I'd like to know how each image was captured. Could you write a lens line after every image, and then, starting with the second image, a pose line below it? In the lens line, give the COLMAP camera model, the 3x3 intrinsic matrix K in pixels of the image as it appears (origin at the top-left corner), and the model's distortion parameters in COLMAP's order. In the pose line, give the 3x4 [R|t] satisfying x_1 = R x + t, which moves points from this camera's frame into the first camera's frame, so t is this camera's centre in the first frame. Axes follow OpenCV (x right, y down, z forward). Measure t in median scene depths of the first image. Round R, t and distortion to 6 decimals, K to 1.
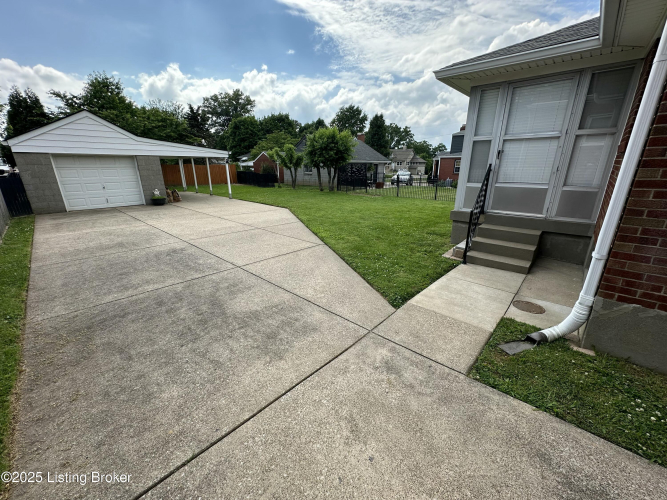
lens RADIAL K [[265.9, 0, 335.7], [0, 265.9, 250.2], [0, 0, 1]] dist [0.001740, 0.000361]
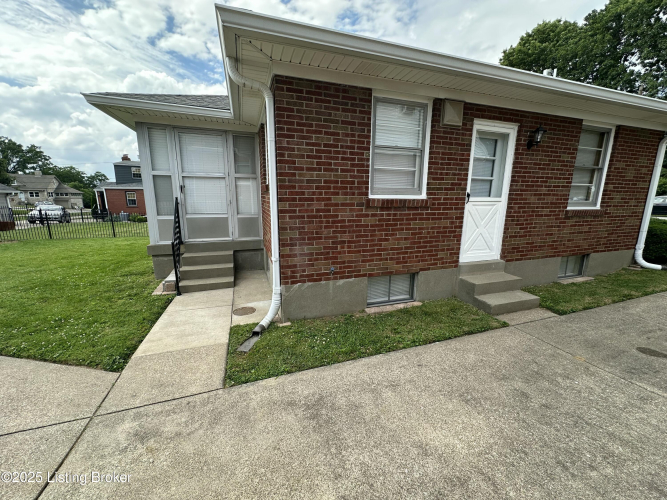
lens RADIAL K [[267.0, 0, 333.5], [0, 267.0, 250.0], [0, 0, 1]] dist [-0.002130, -0.000036]
pose [[0.483284, -0.163047, 0.860147, -0.064953], [0.259497, 0.965030, 0.037127, 0.000979], [-0.836121, 0.205263, 0.508694, -0.021721]]
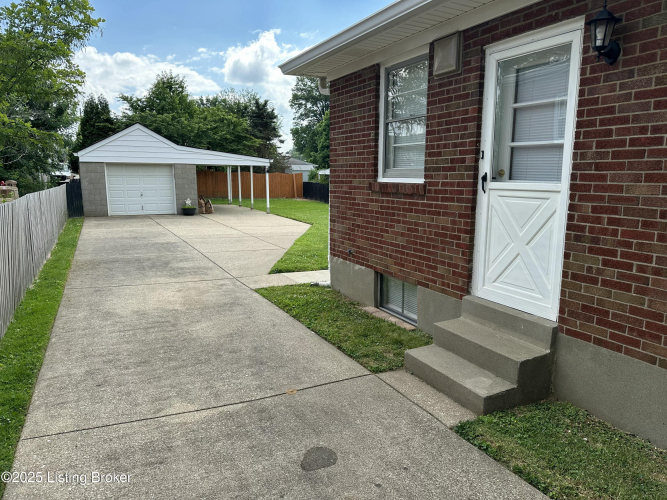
lens RADIAL K [[464.3, 0, 329.1], [0, 464.3, 251.1], [0, 0, 1]] dist [0.105726, -0.121845]
pose [[0.934250, 0.067981, -0.350081, 1.010221], [-0.117424, 0.985562, -0.121983, 0.257094], [0.336734, 0.155070, 0.928743, -0.899405]]
